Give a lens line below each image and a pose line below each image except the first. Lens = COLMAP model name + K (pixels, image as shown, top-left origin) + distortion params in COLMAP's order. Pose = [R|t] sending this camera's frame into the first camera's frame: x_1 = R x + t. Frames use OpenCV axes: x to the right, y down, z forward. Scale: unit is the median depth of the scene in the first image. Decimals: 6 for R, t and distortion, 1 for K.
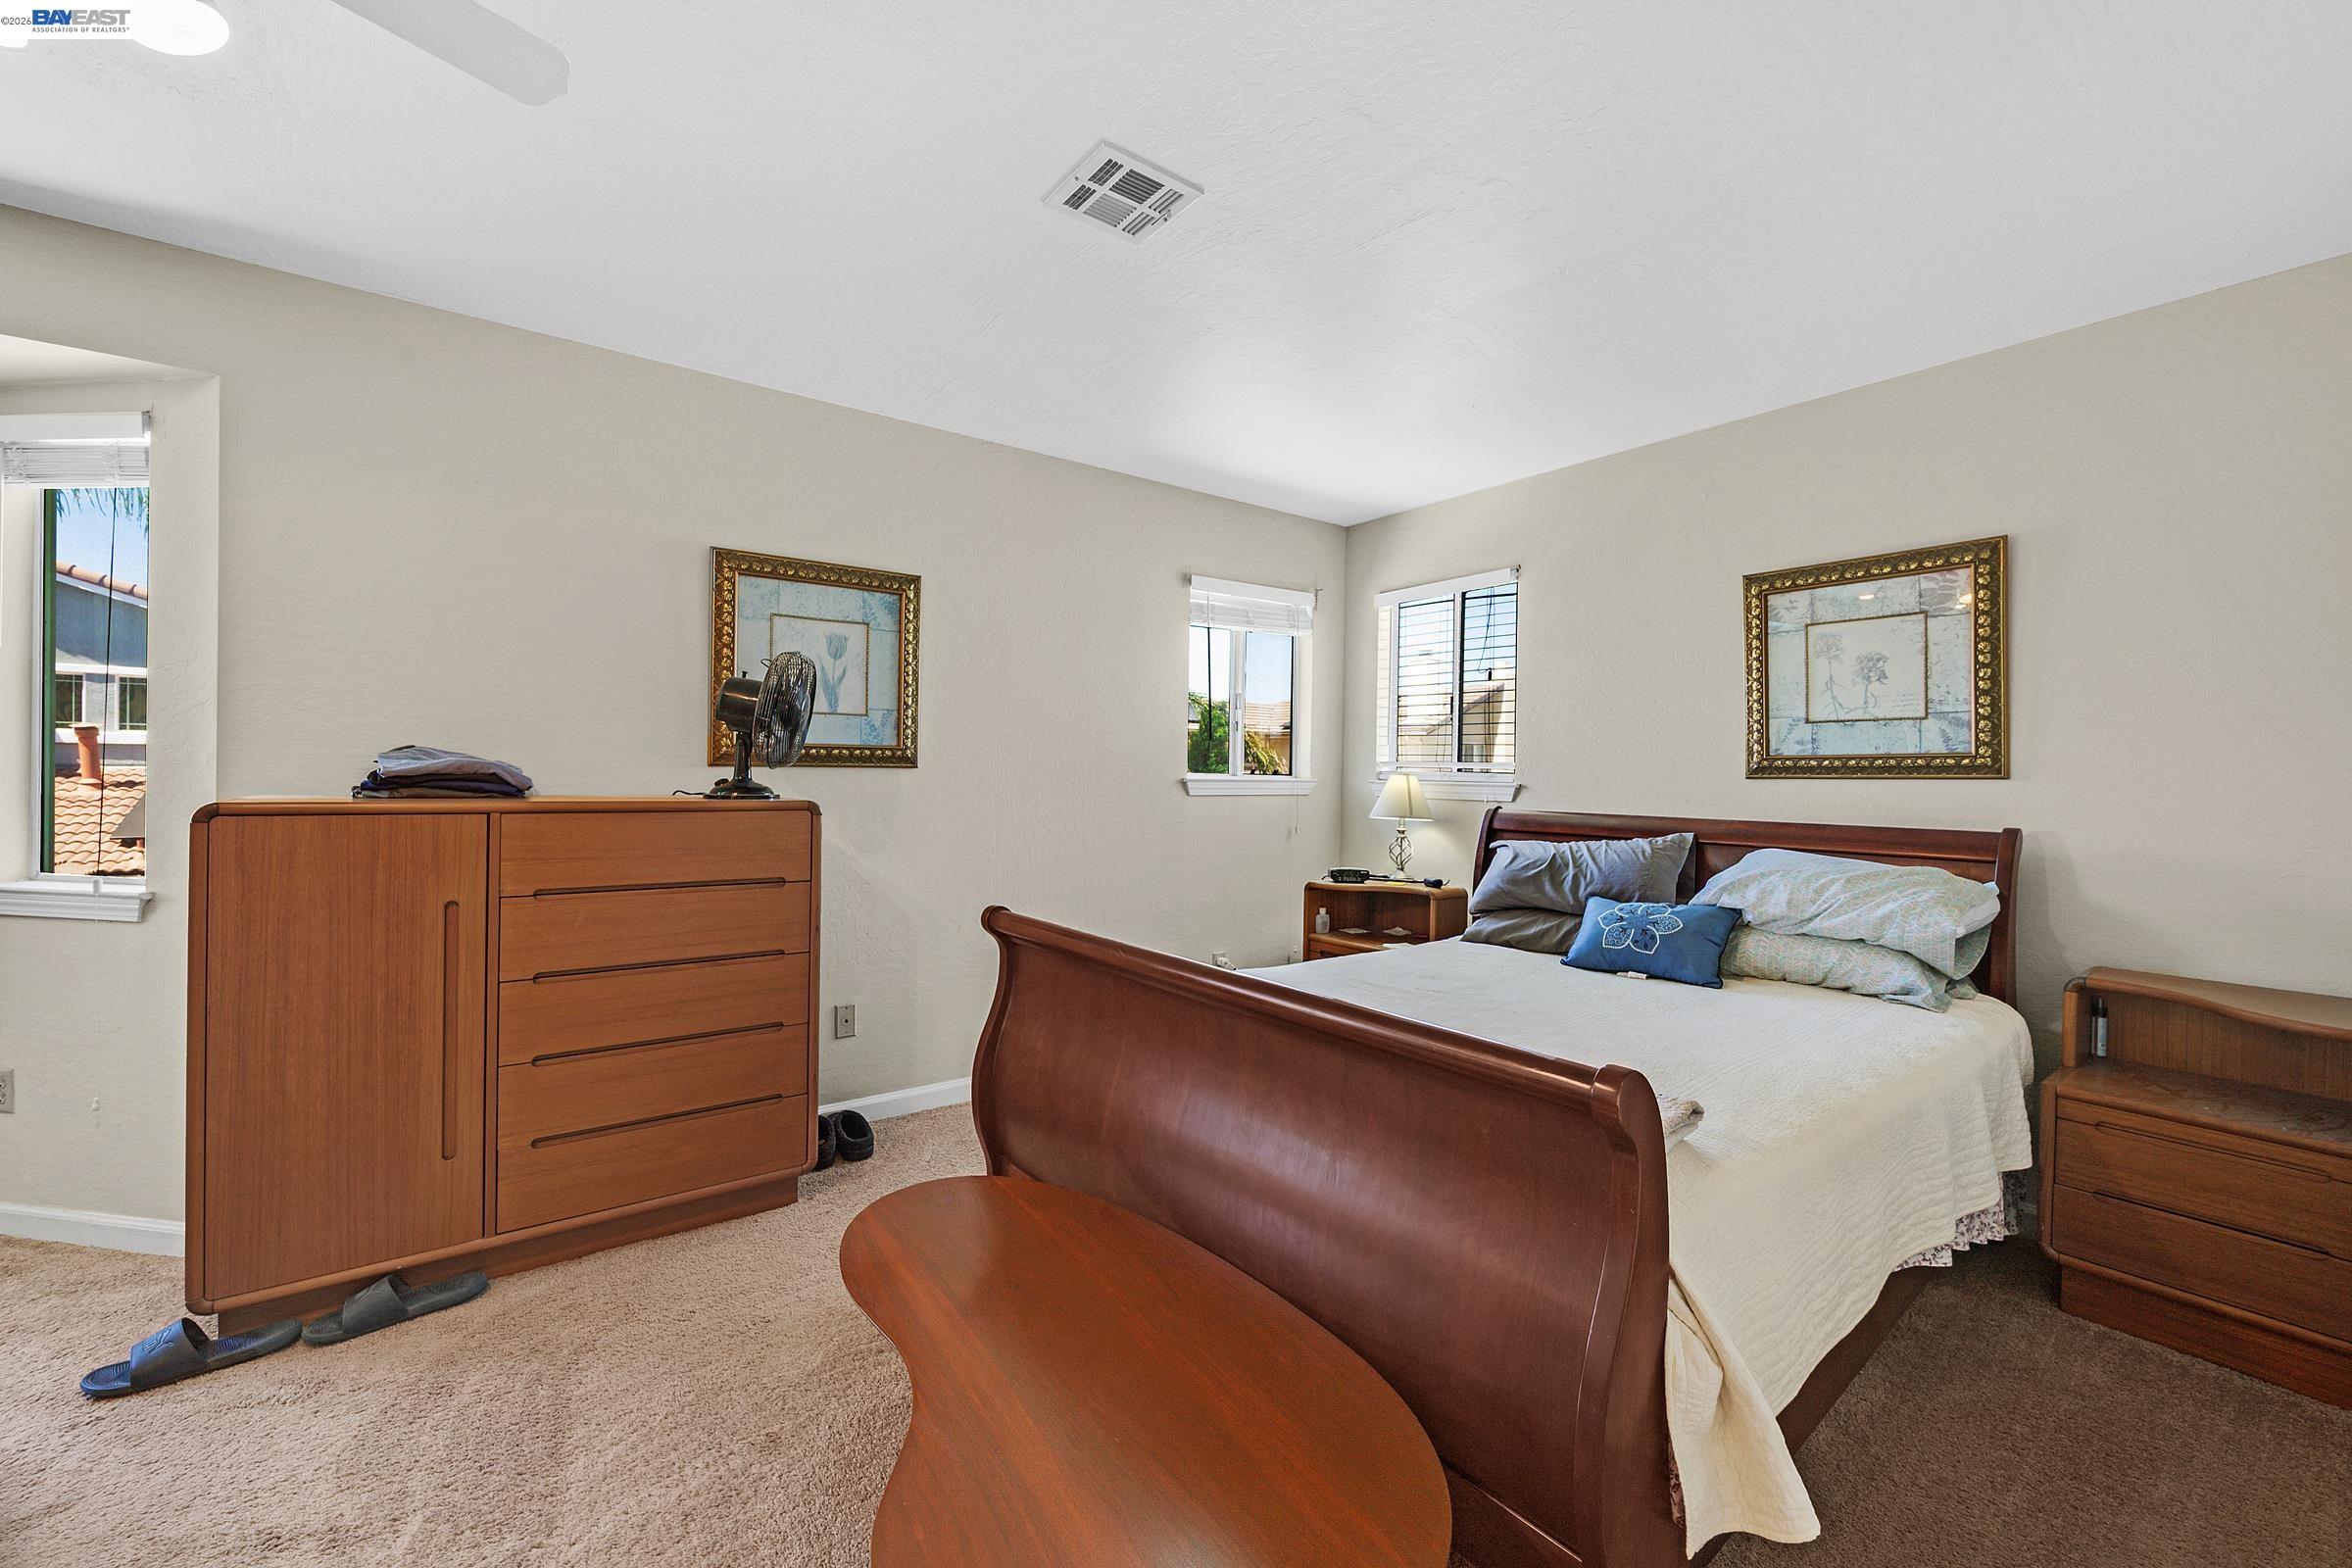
lens RADIAL K [[958.0, 0, 1176.0], [0, 958.0, 784.0], [0, 0, 1]] dist [-0.002015, -0.000501]
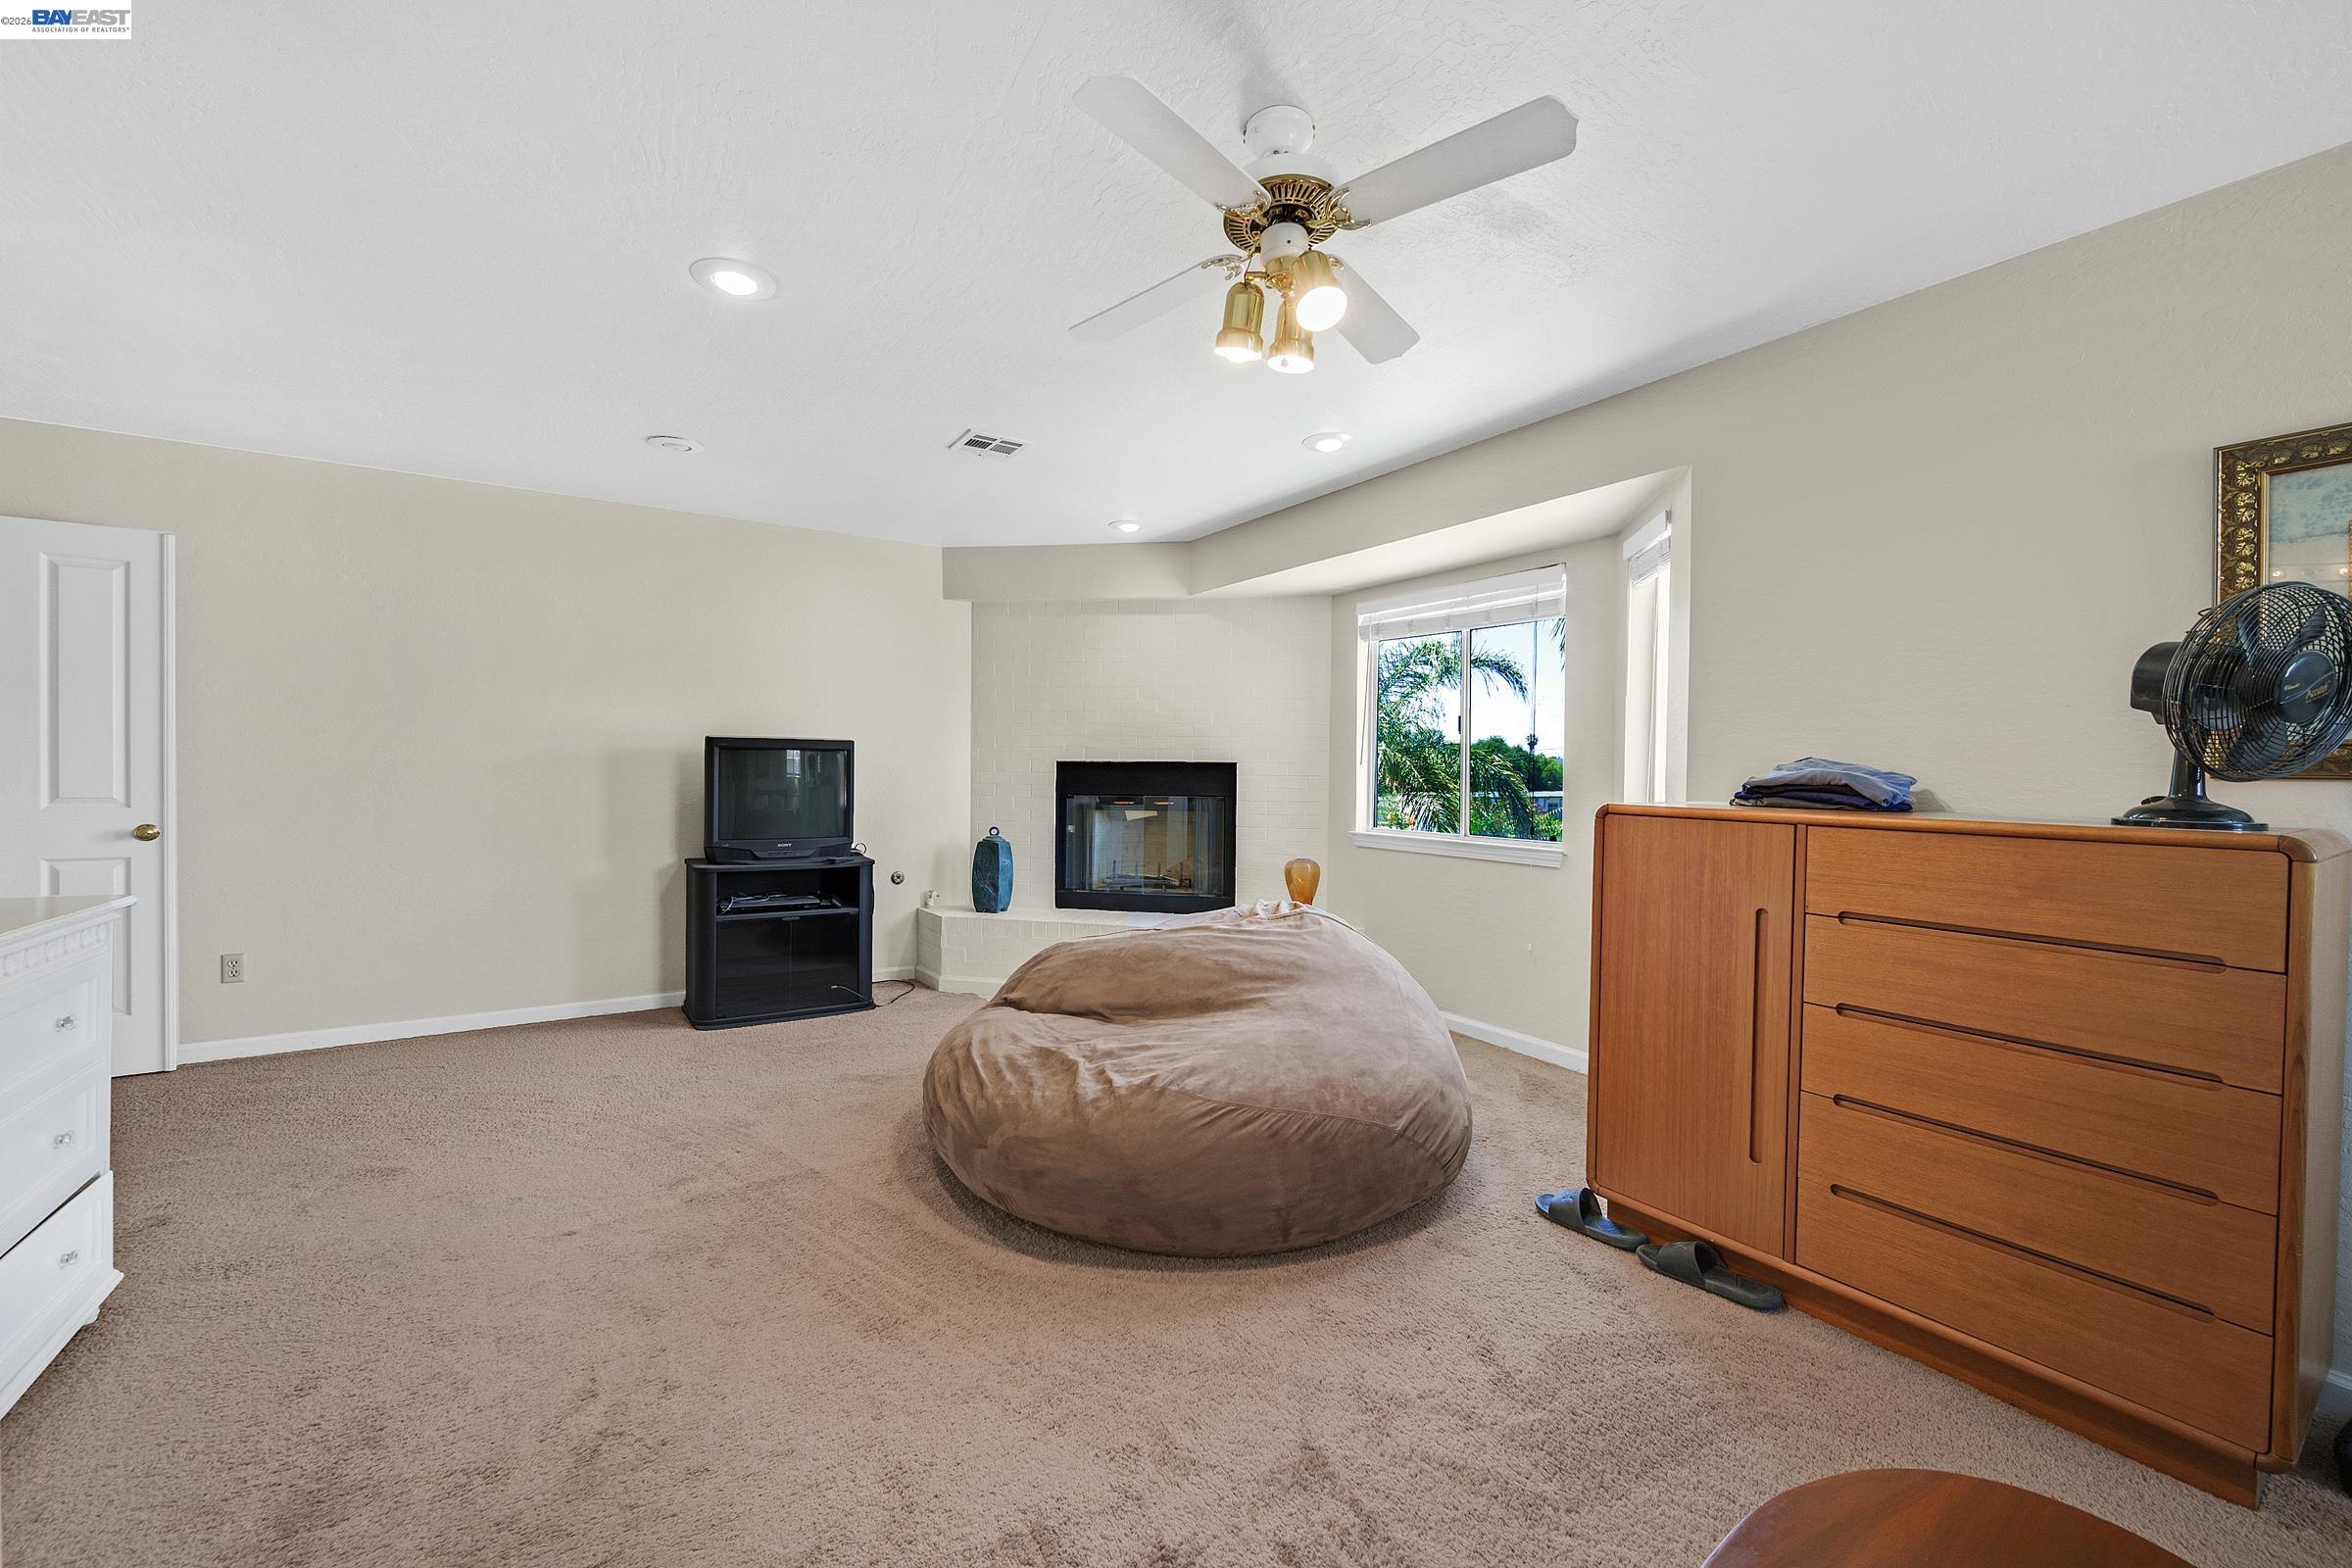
lens RADIAL K [[932.5, 0, 1176.0], [0, 932.5, 784.0], [0, 0, 1]] dist [0.001529, 0.000183]
pose [[-0.055405, 0.002526, -0.998461, 0.261743], [-0.028273, 0.999592, 0.004098, 0.002962], [0.998064, 0.028456, -0.055311, 0.420221]]
